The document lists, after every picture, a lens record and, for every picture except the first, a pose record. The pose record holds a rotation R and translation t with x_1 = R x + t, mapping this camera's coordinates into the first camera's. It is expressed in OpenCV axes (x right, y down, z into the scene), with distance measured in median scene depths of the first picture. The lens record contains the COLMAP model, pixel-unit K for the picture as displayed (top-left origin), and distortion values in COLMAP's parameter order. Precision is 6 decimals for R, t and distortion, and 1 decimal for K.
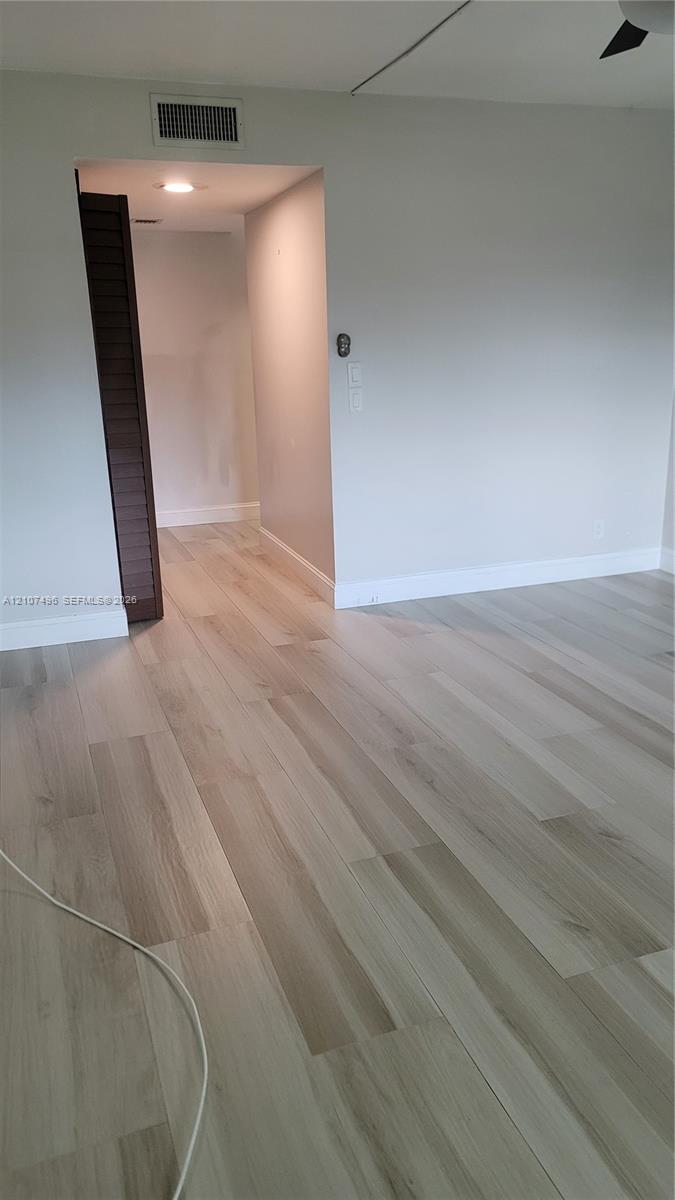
lens RADIAL K [[868.8, 0, 328.4], [0, 868.8, 602.3], [0, 0, 1]] dist [0.070322, -0.037001]
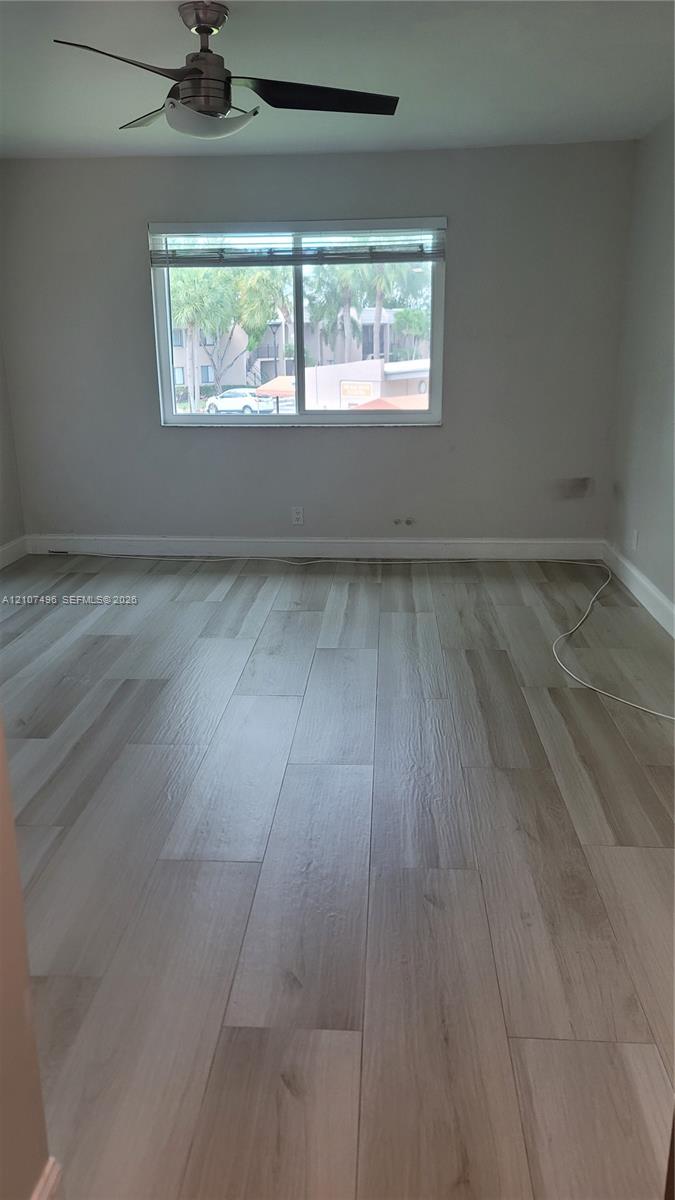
lens RADIAL K [[868.8, 0, 328.4], [0, 868.8, 602.3], [0, 0, 1]] dist [0.070322, -0.037001]
pose [[-0.915234, -0.082505, 0.394384, -0.267666], [0.151565, 0.836423, 0.526711, -0.477871], [-0.373328, 0.541839, -0.753018, 1.572097]]
